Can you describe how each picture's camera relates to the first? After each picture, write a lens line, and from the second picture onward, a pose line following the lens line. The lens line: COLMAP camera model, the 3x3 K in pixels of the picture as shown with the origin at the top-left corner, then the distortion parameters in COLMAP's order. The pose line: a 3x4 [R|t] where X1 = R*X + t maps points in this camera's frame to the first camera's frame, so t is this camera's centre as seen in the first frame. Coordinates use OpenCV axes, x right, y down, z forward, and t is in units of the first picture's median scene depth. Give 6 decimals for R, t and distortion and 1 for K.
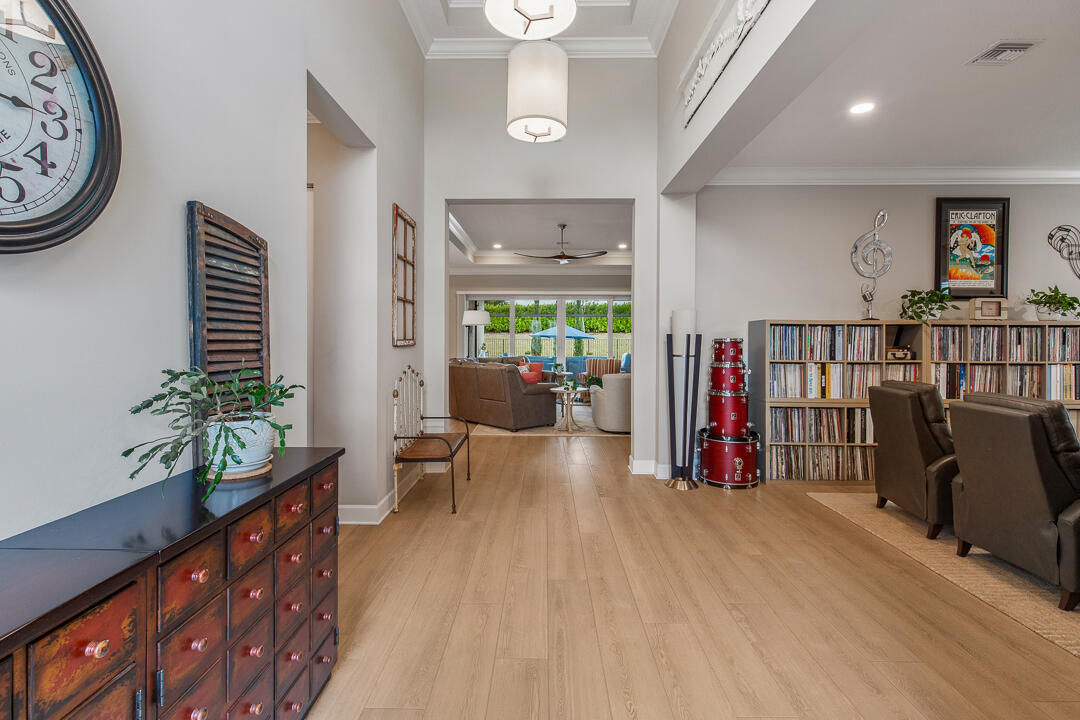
lens RADIAL K [[494.9, 0, 538.8], [0, 494.9, 325.2], [0, 0, 1]] dist [0.004792, -0.000892]
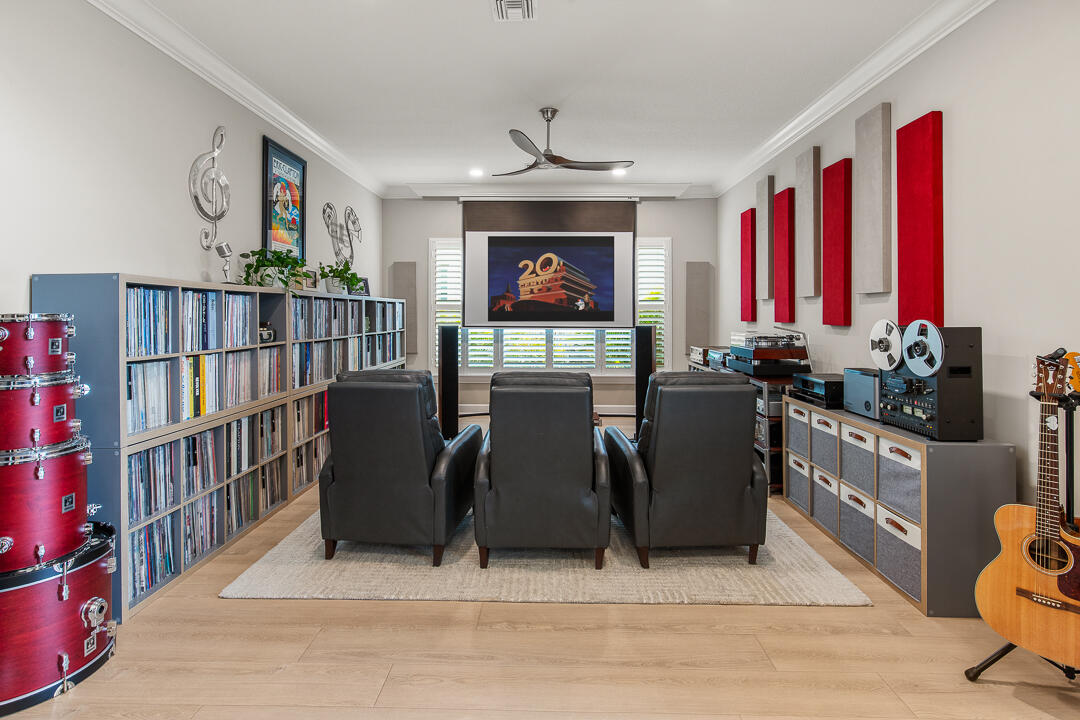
lens RADIAL K [[527.0, 0, 538.4], [0, 527.0, 310.4], [0, 0, 1]] dist [-0.003667, -0.000607]
pose [[0.014323, 0.002481, 0.999894, -0.034581], [-0.022900, 0.999735, -0.002153, 0.015937], [-0.999635, -0.022867, 0.014376, 0.594832]]
